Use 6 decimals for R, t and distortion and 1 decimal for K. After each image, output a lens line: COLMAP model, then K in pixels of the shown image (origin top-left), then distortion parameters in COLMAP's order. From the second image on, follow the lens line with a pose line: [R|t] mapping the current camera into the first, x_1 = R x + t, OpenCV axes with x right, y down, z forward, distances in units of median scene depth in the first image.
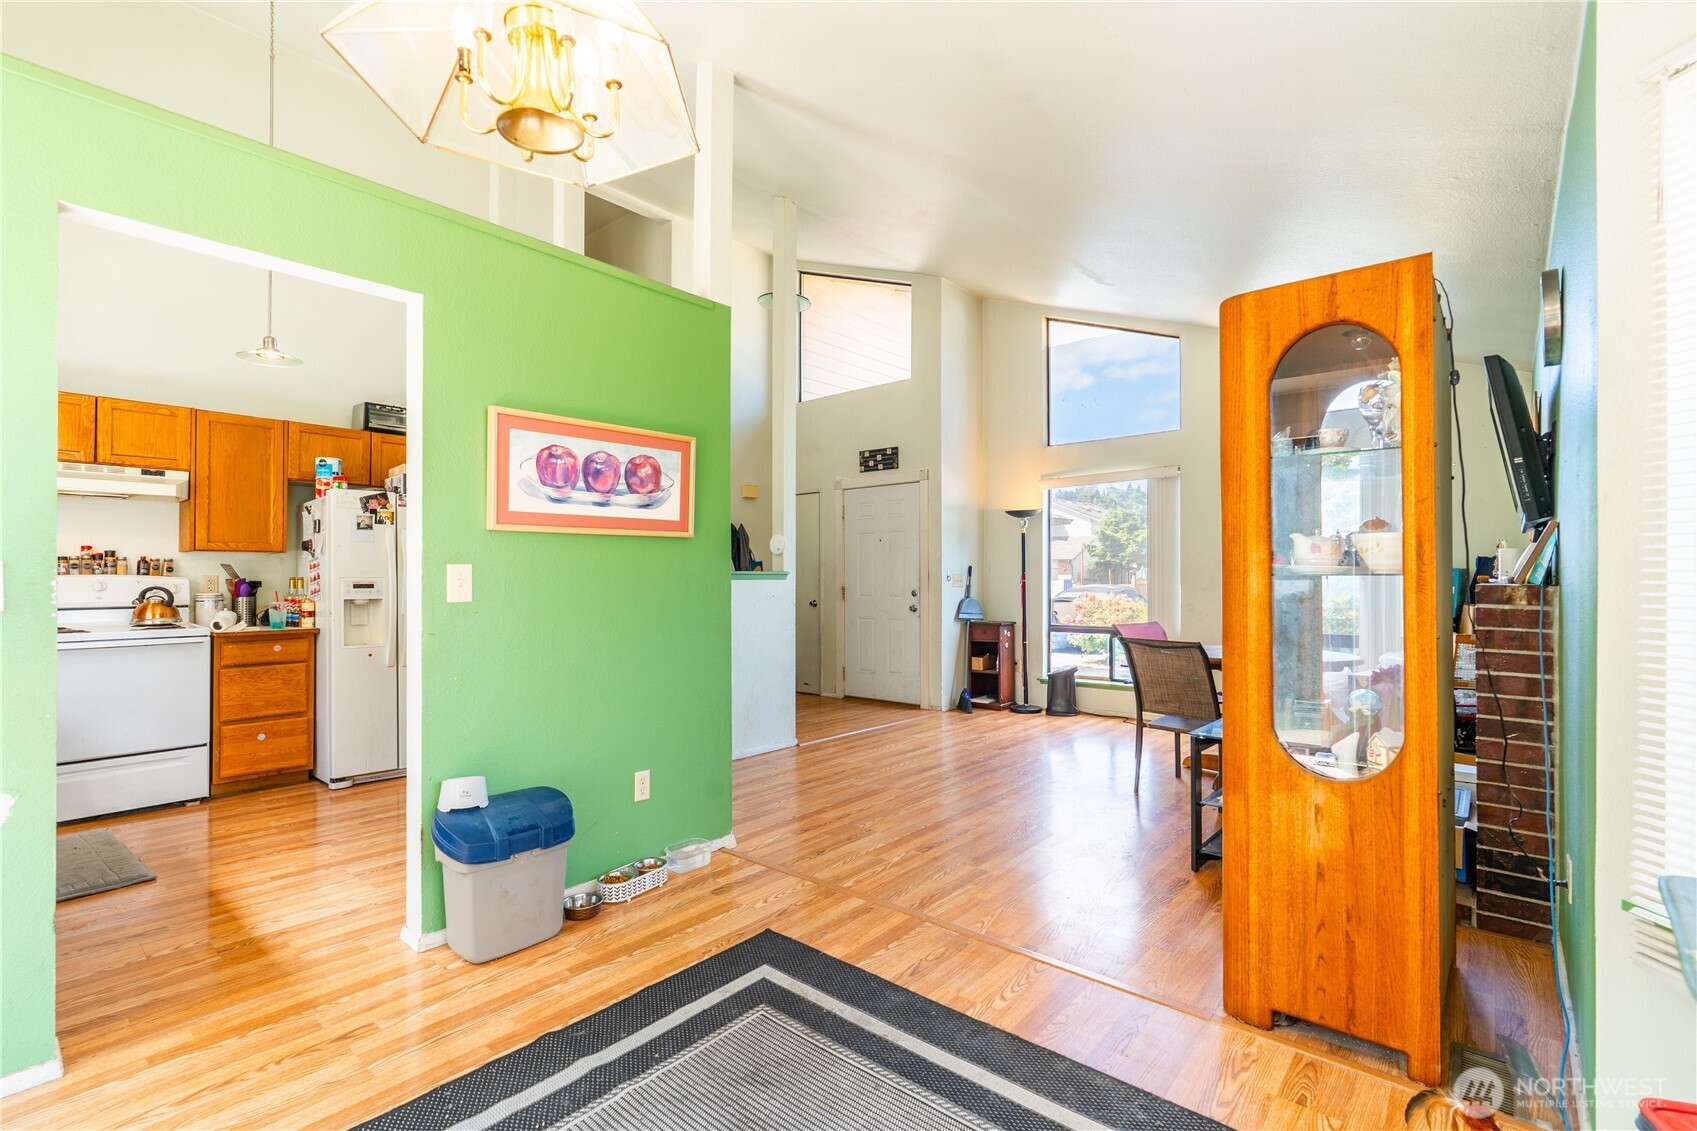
lens RADIAL K [[767.3, 0, 847.0], [0, 767.3, 567.7], [0, 0, 1]] dist [-0.017590, 0.003930]
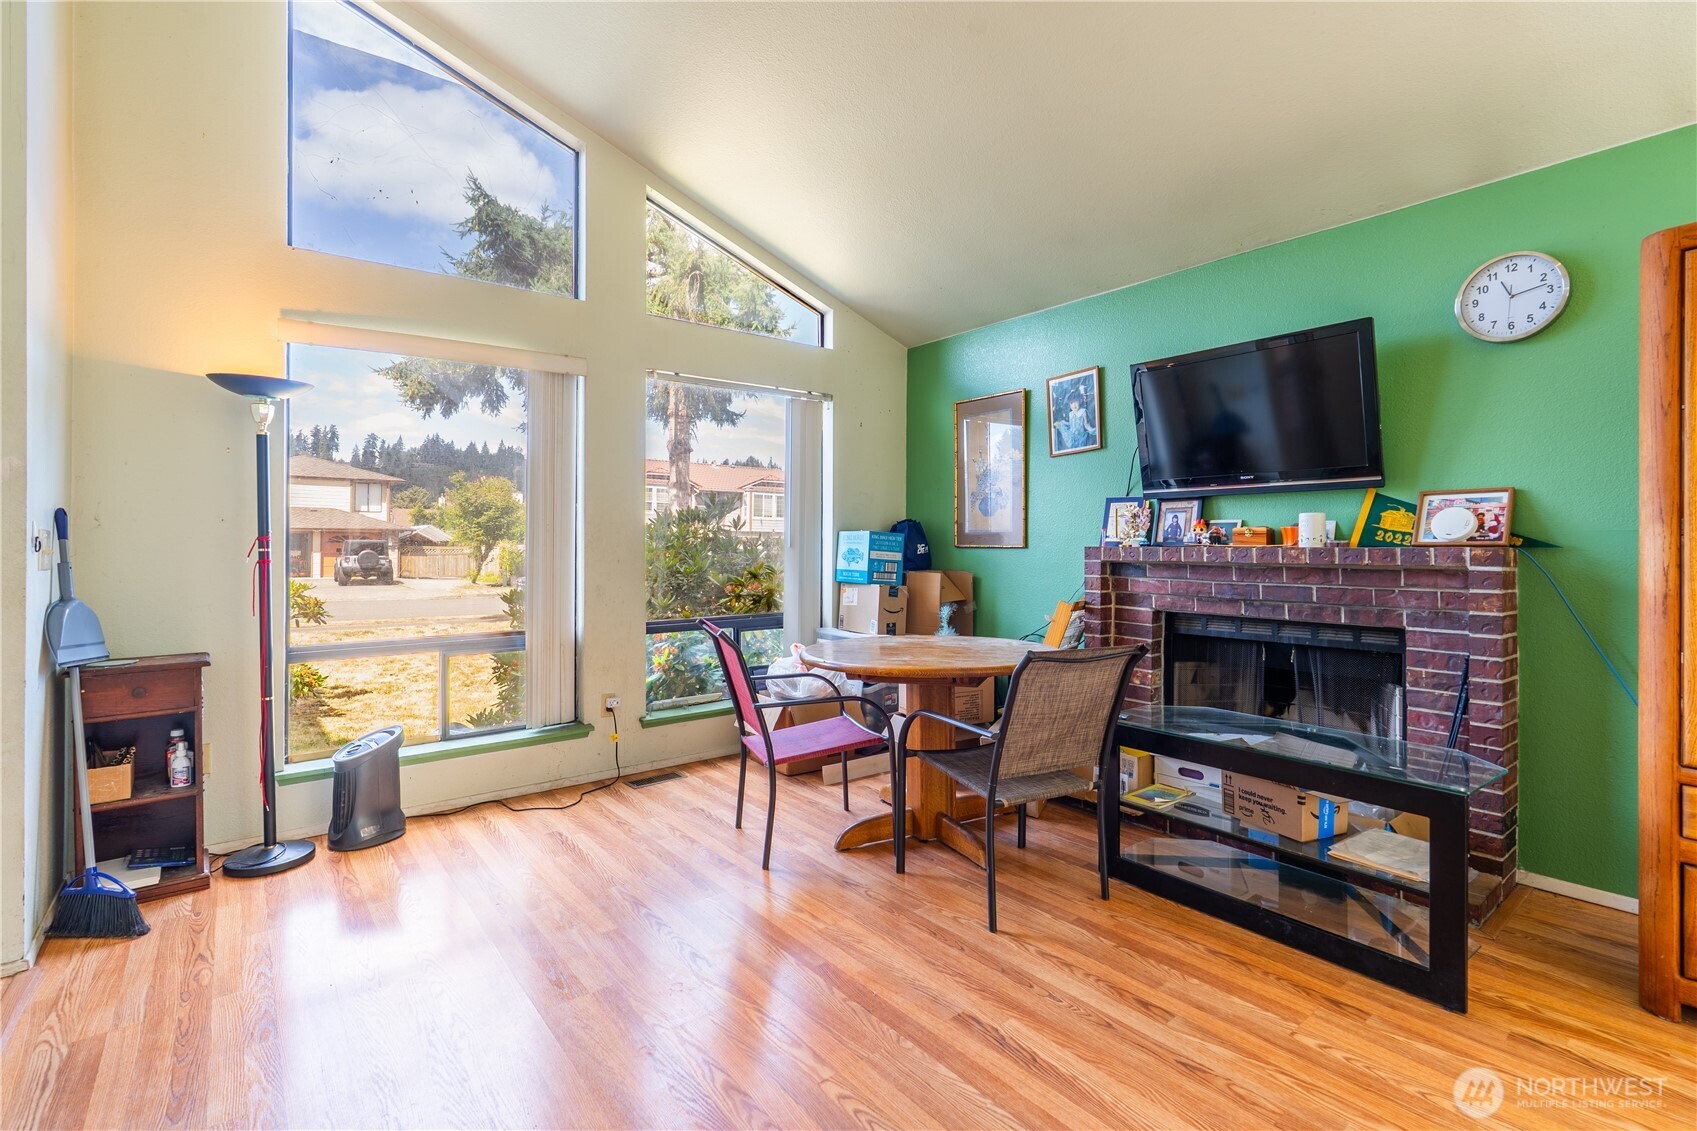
lens RADIAL K [[767.3, 0, 848.0], [0, 767.3, 550.1], [0, 0, 1]] dist [-0.017590, 0.003930]
pose [[0.193320, -0.001535, 0.981135, -0.108935], [-0.009322, 0.999951, 0.003401, 0.013006], [-0.981091, -0.009804, 0.193296, 0.610605]]
